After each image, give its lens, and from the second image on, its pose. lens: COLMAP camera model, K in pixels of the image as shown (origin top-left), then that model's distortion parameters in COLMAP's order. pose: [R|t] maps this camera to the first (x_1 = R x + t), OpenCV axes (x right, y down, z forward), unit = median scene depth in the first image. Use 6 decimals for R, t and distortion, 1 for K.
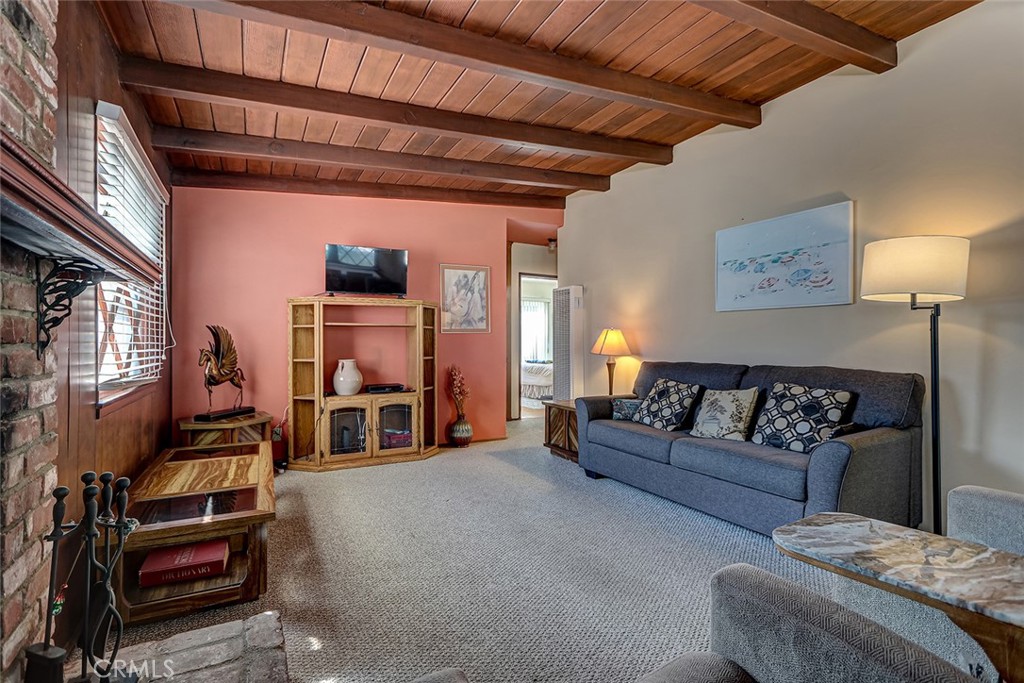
lens RADIAL K [[469.4, 0, 501.3], [0, 469.4, 342.4], [0, 0, 1]] dist [0.003027, -0.000357]
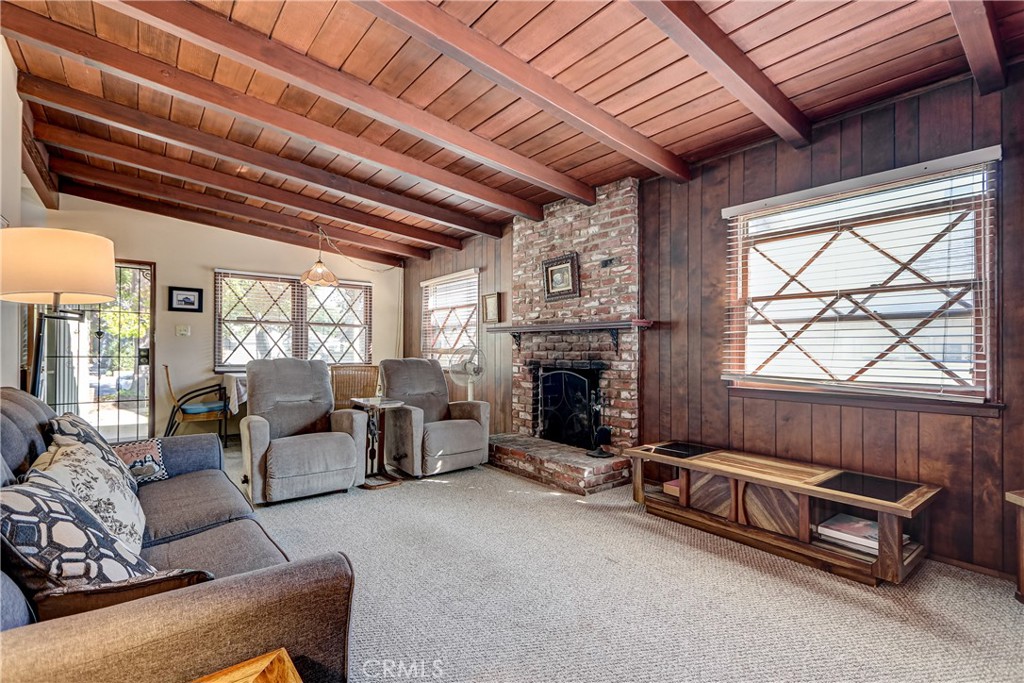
lens RADIAL K [[470.4, 0, 506.4], [0, 470.4, 350.0], [0, 0, 1]] dist [-0.001250, -0.000478]
pose [[-0.983015, -0.005644, -0.183437, 0.154696], [-0.005680, 0.999984, -0.000326, -0.001197], [0.183436, 0.000721, -0.983031, 1.556576]]
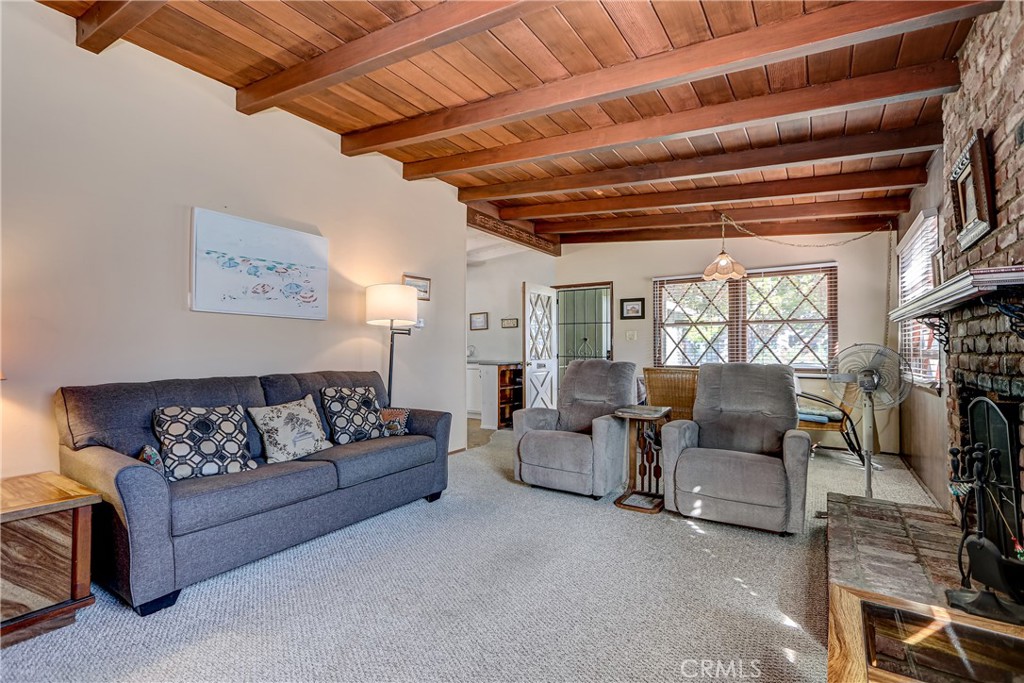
lens RADIAL K [[469.4, 0, 501.3], [0, 469.4, 342.4], [0, 0, 1]] dist [0.003027, -0.000357]
pose [[-0.464528, 0.014084, 0.885446, -0.536677], [-0.000980, 0.999865, -0.016418, -0.002263], [-0.885558, -0.008494, -0.464452, 1.075641]]
